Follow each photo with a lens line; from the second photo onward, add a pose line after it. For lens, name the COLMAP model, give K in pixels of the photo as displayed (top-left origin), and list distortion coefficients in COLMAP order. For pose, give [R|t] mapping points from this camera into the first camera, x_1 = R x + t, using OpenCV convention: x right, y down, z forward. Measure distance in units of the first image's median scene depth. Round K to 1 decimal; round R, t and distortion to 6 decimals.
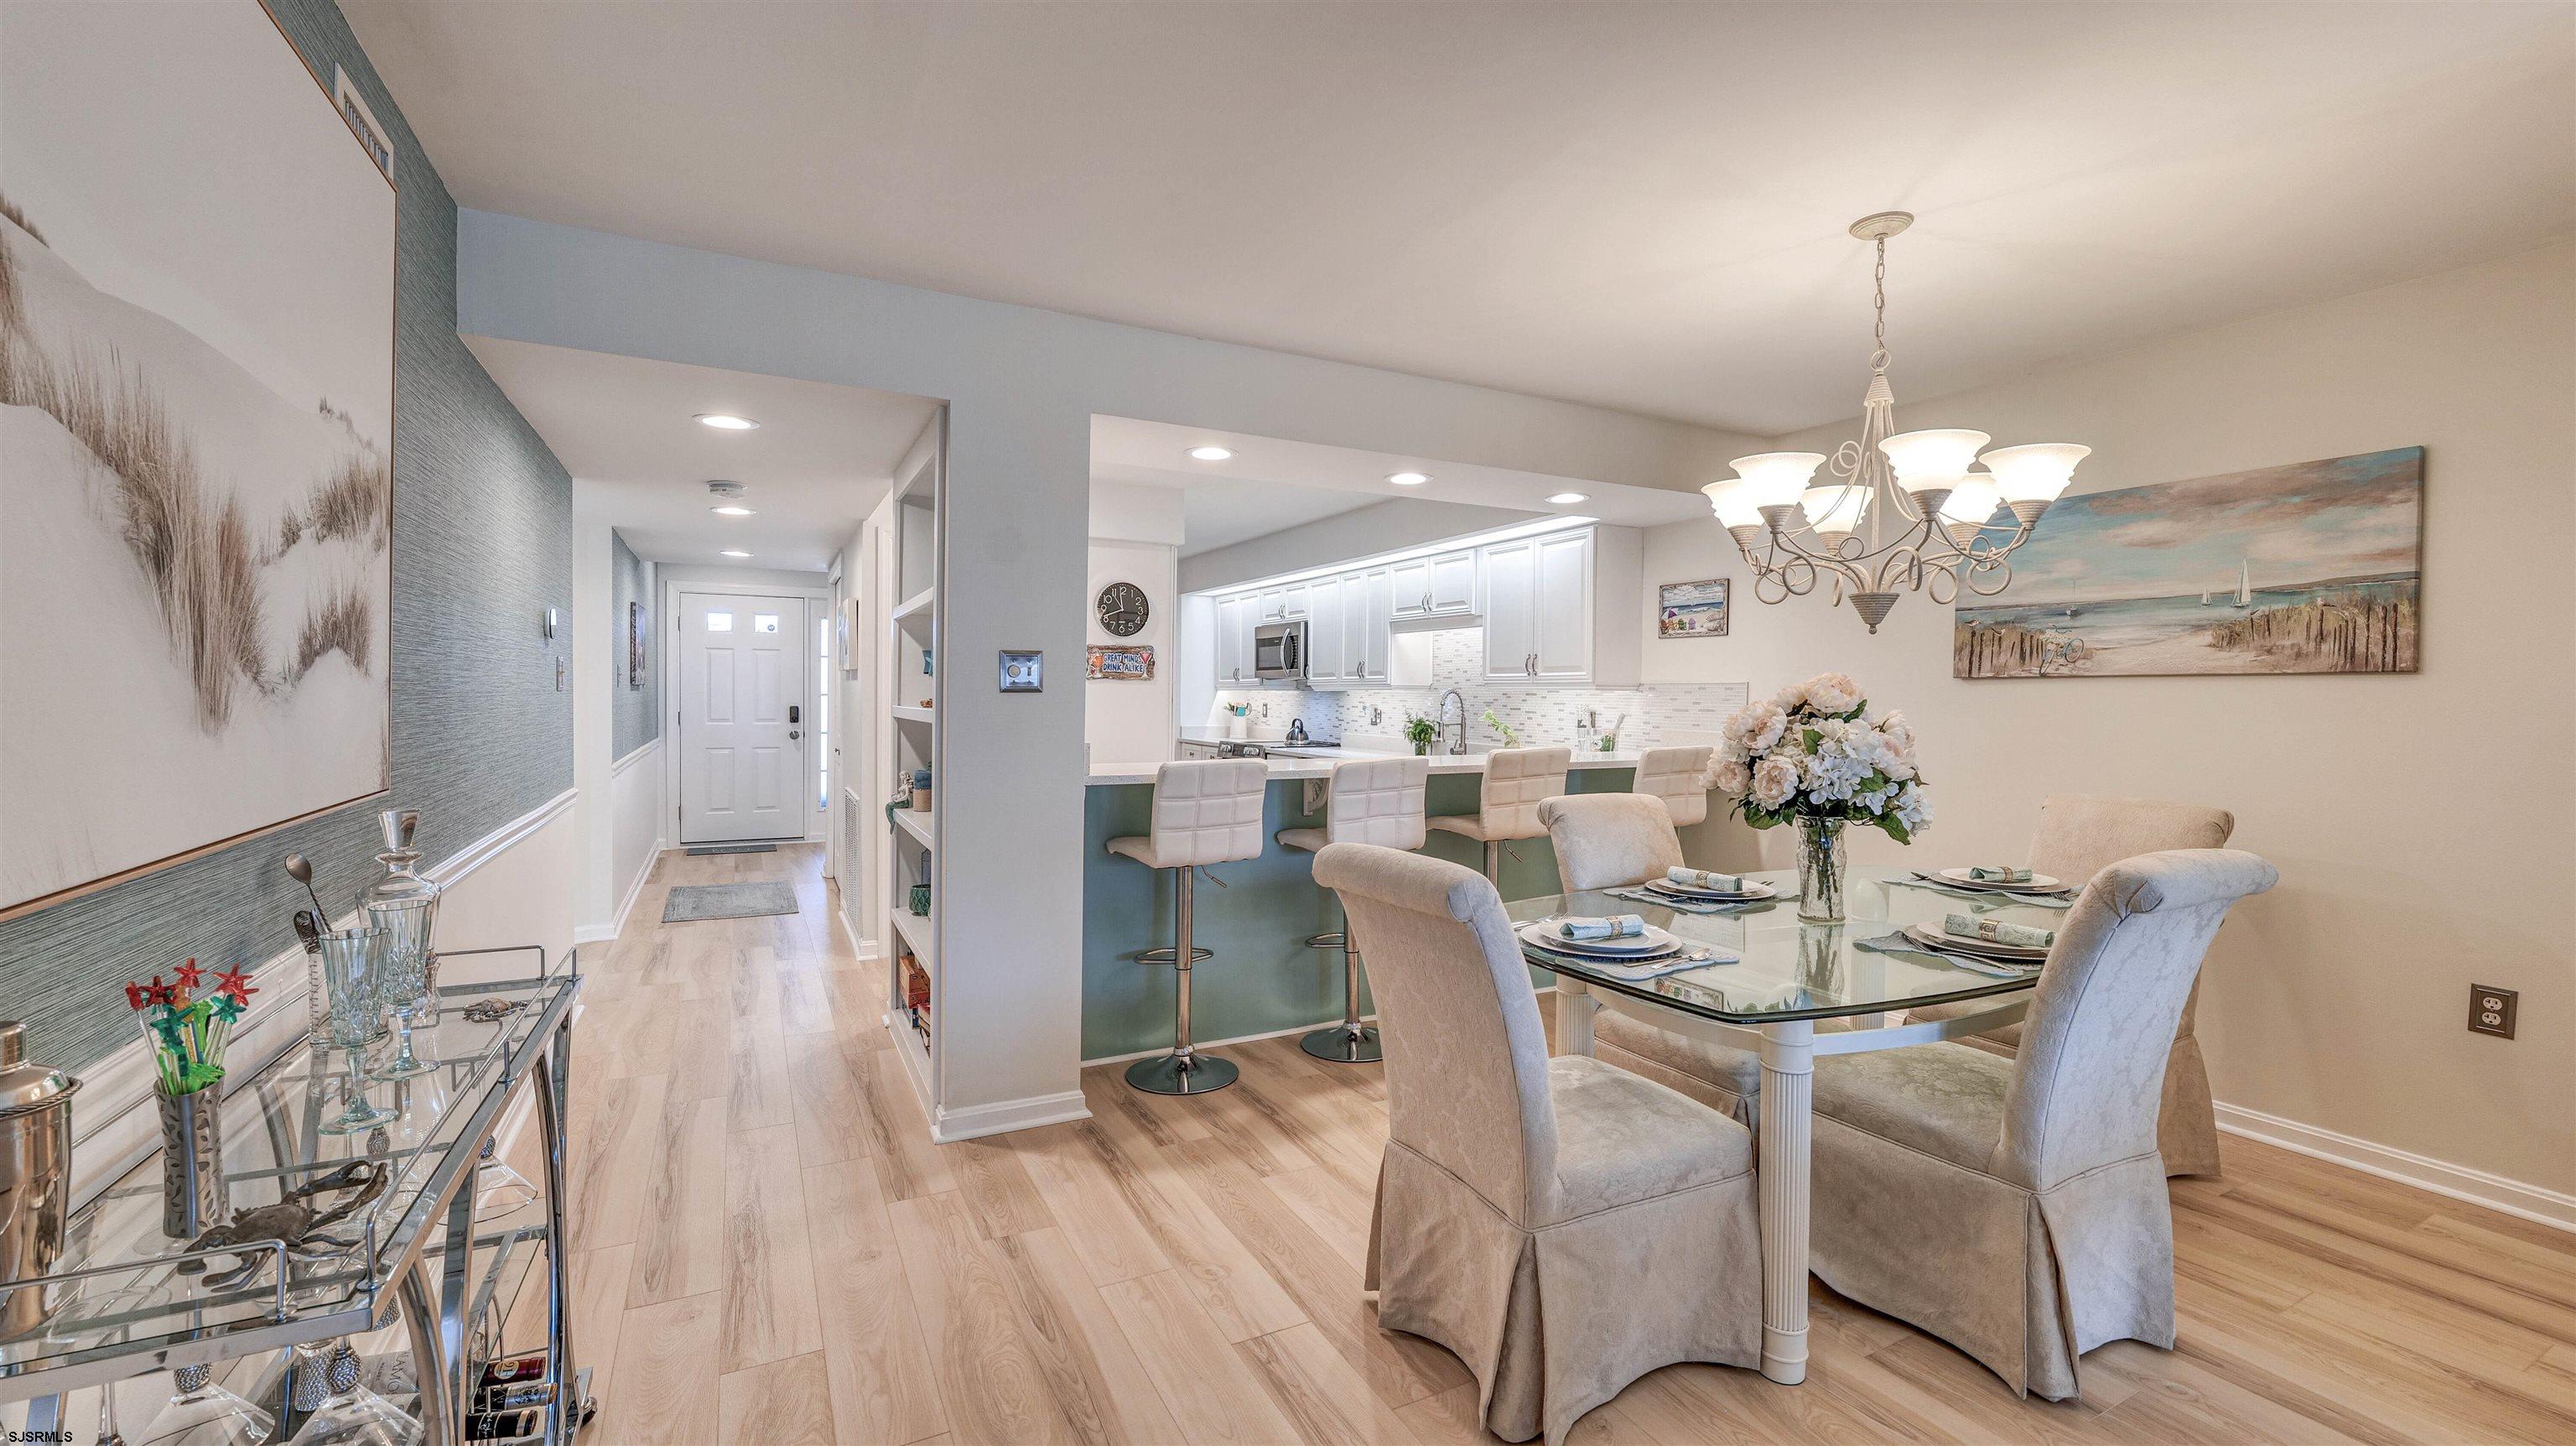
lens RADIAL K [[1052.2, 0, 1288.9], [0, 1052.2, 709.0], [0, 0, 1]] dist [-0.010671, 0.000019]
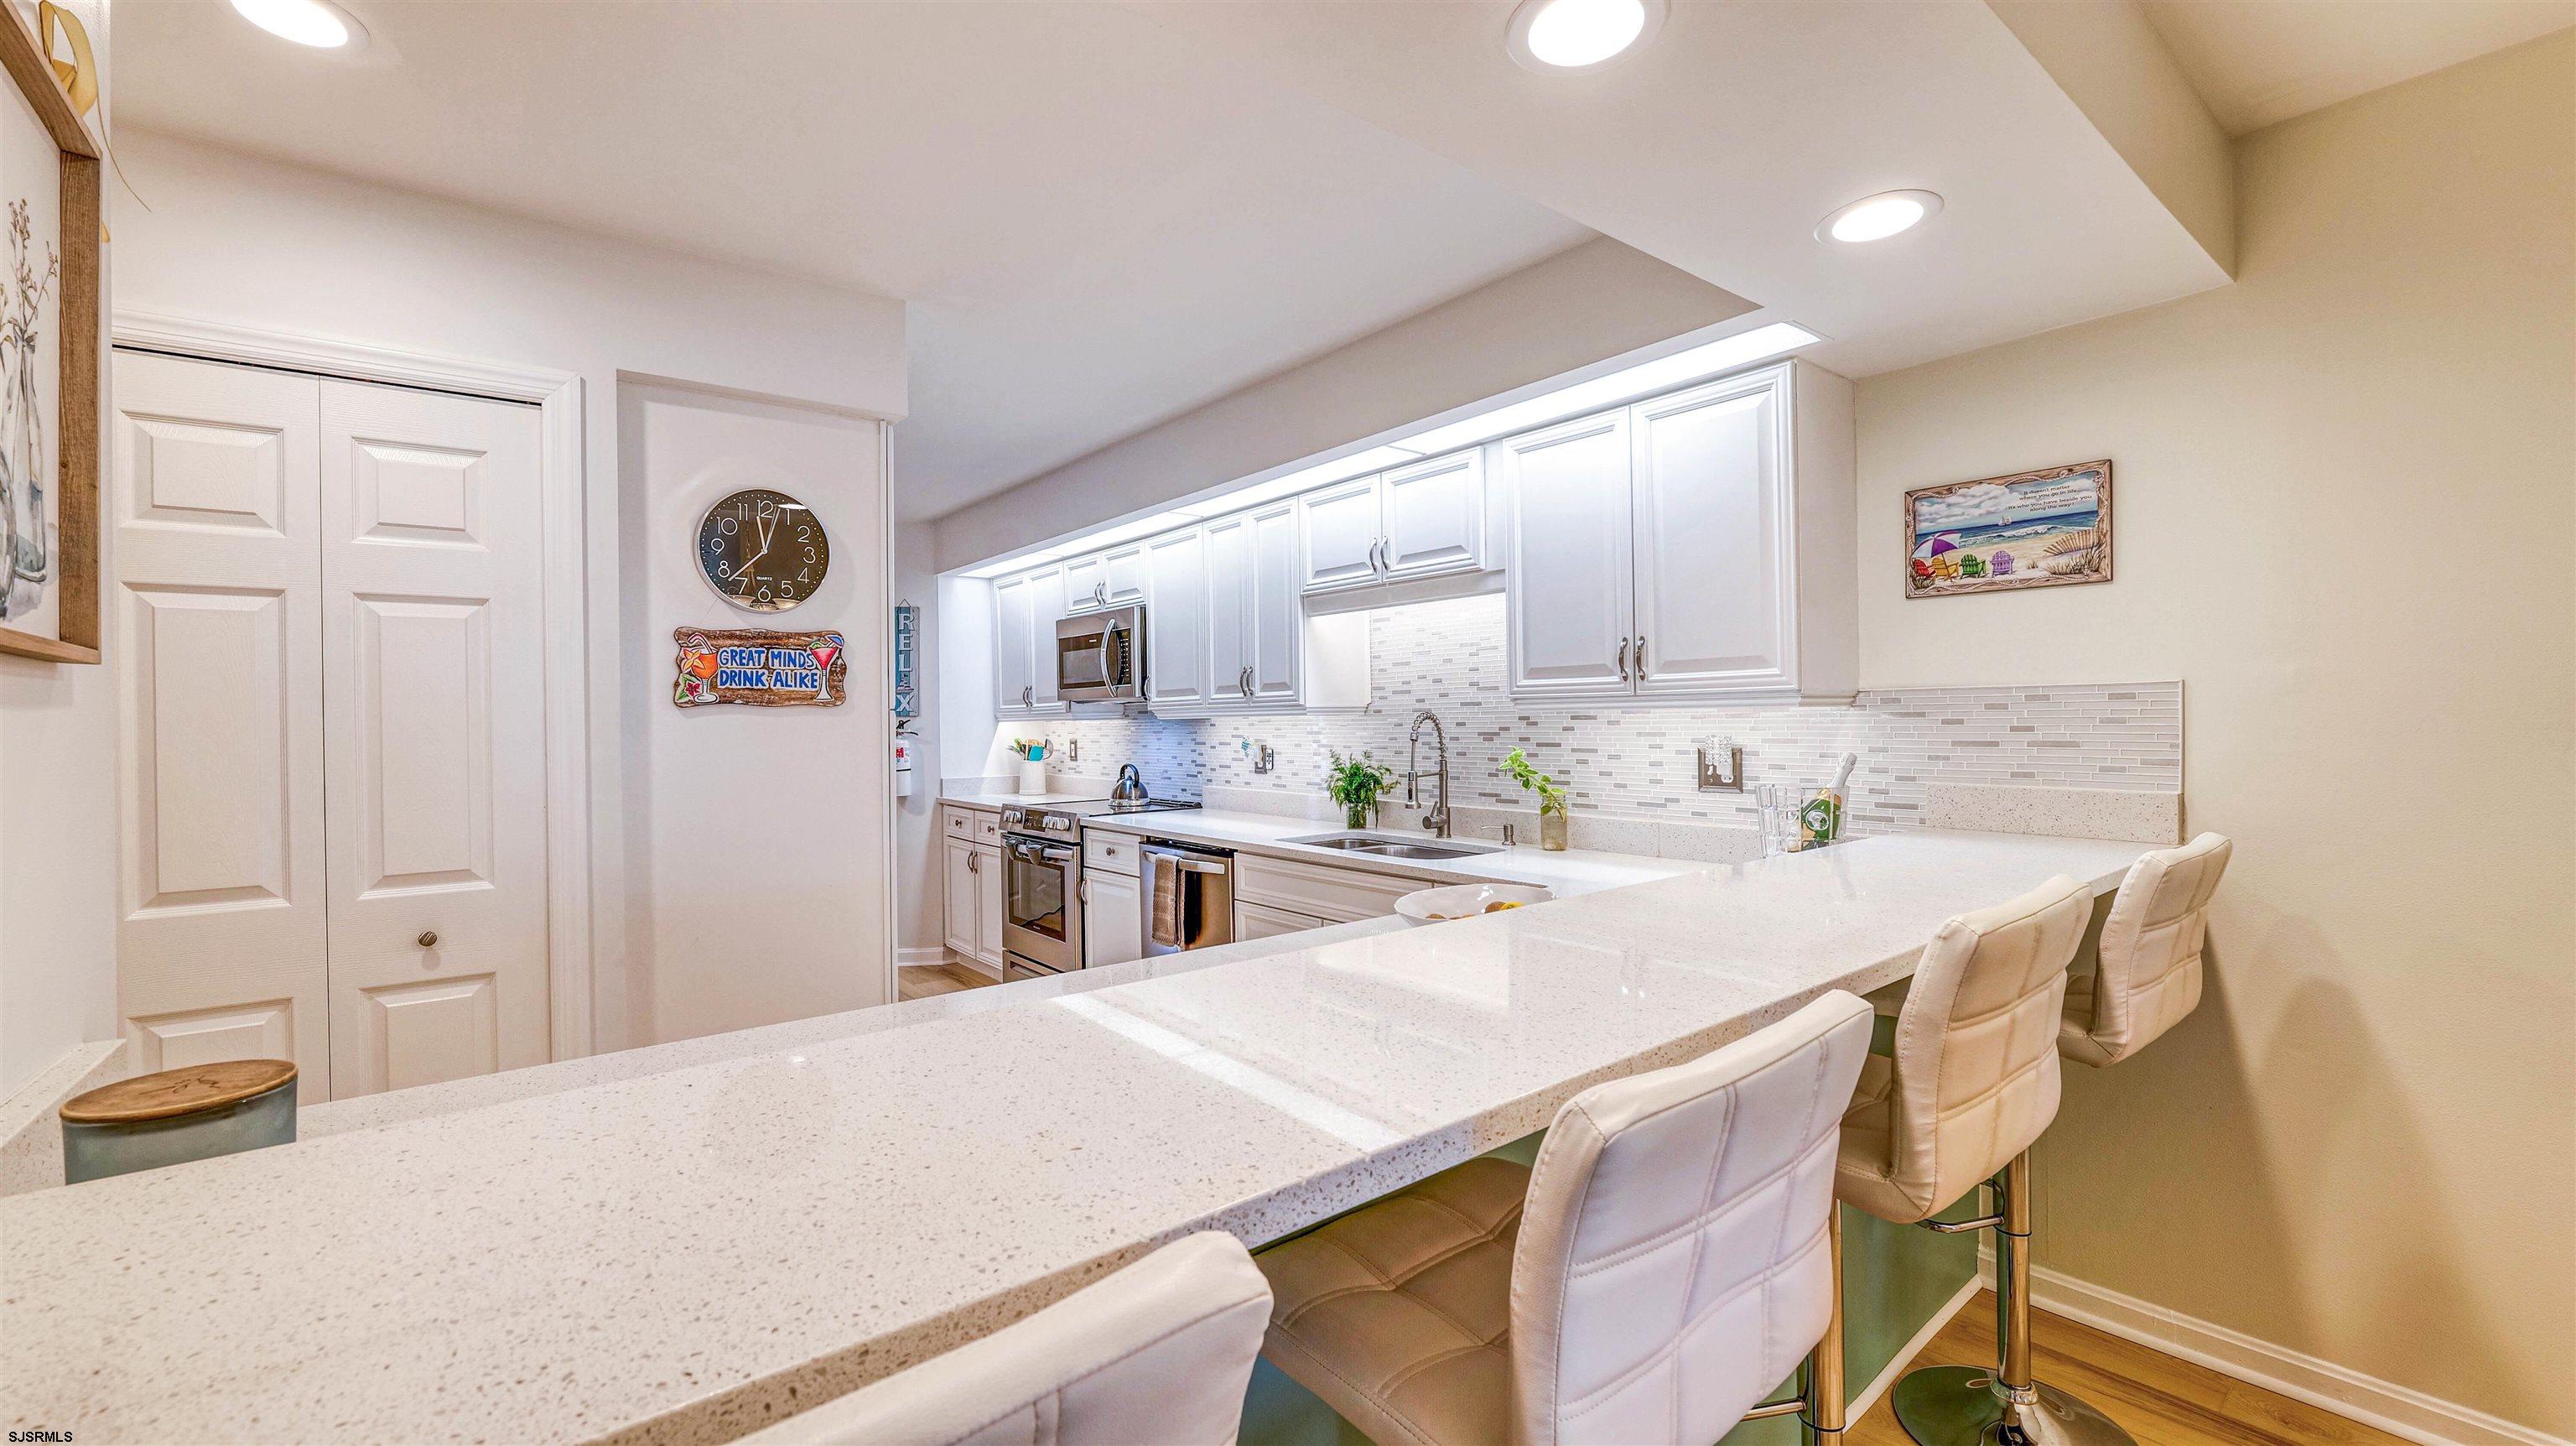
lens RADIAL K [[1052.2, 0, 1288.9], [0, 1052.2, 709.0], [0, 0, 1]] dist [-0.010671, 0.000019]
pose [[0.981767, -0.021108, 0.188911, -0.018923], [0.025575, 0.999447, -0.021242, -0.009386], [-0.188358, 0.025686, 0.981765, 0.431794]]
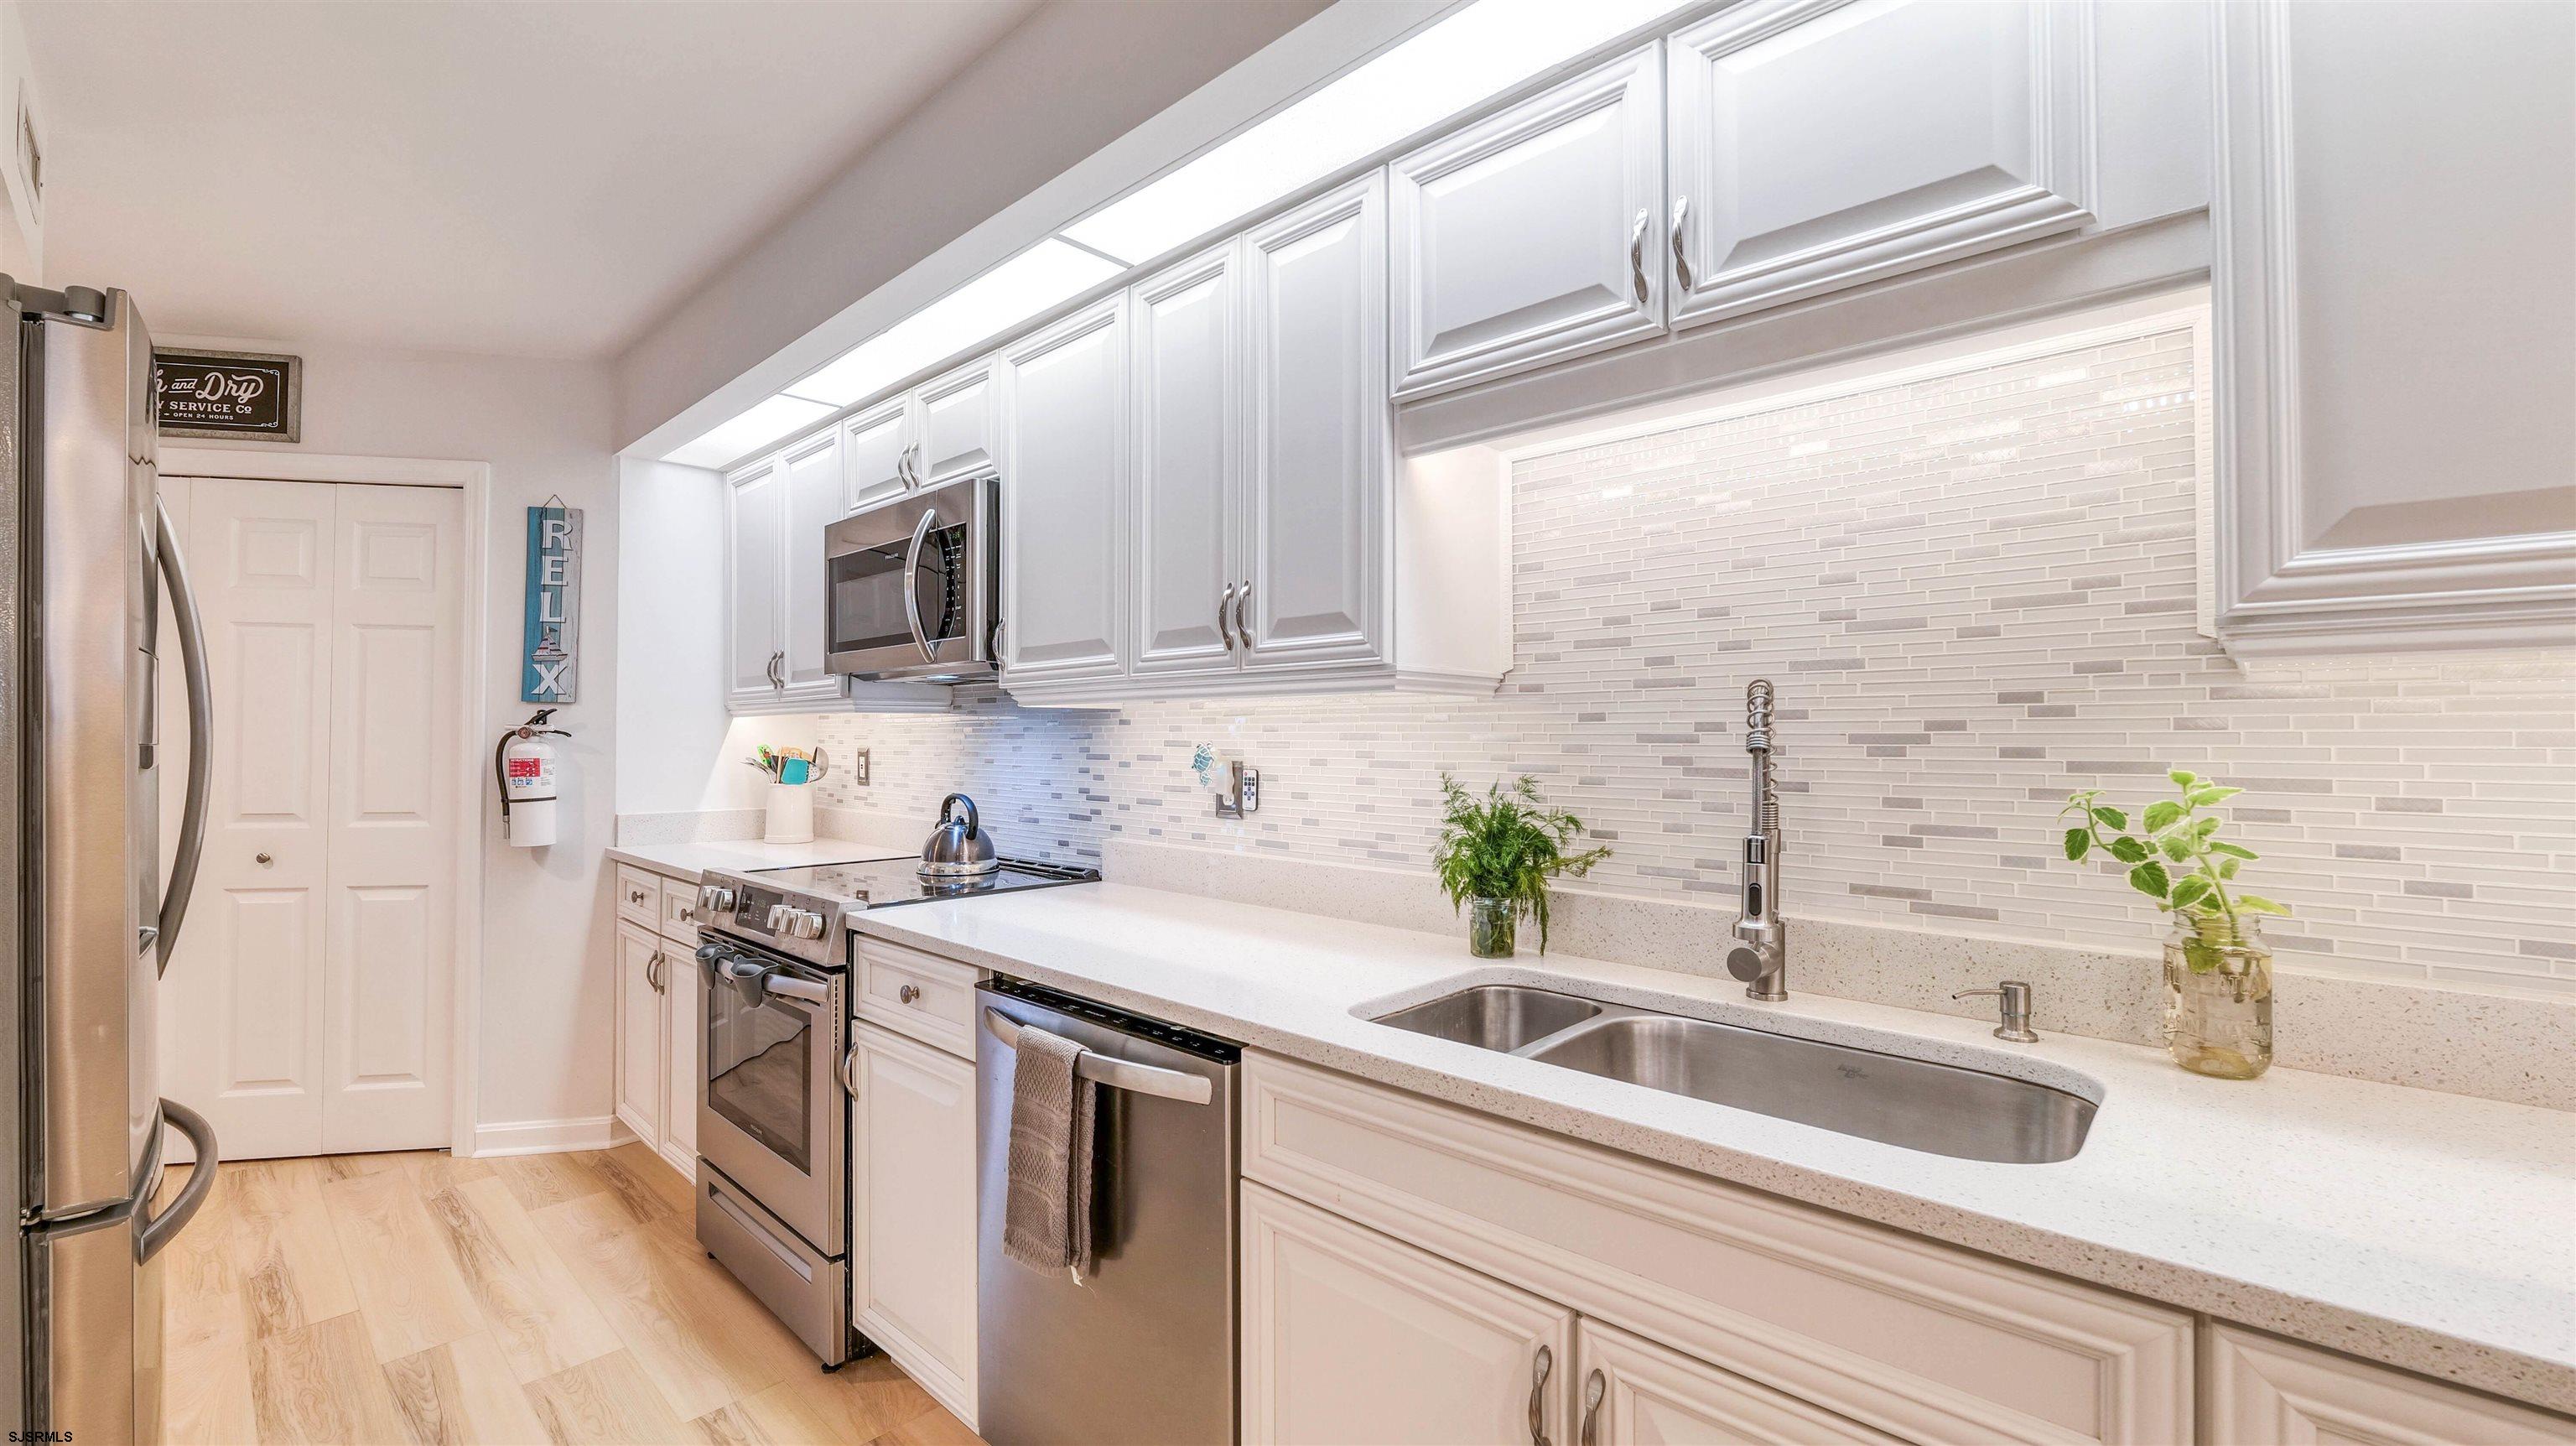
lens RADIAL K [[1052.2, 0, 1288.9], [0, 1052.2, 709.0], [0, 0, 1]] dist [-0.010671, 0.000019]
pose [[0.943881, -0.000281, 0.330286, -0.003785], [0.012818, 0.999277, -0.035780, -0.005546], [-0.330038, 0.038006, 0.943202, 0.764993]]
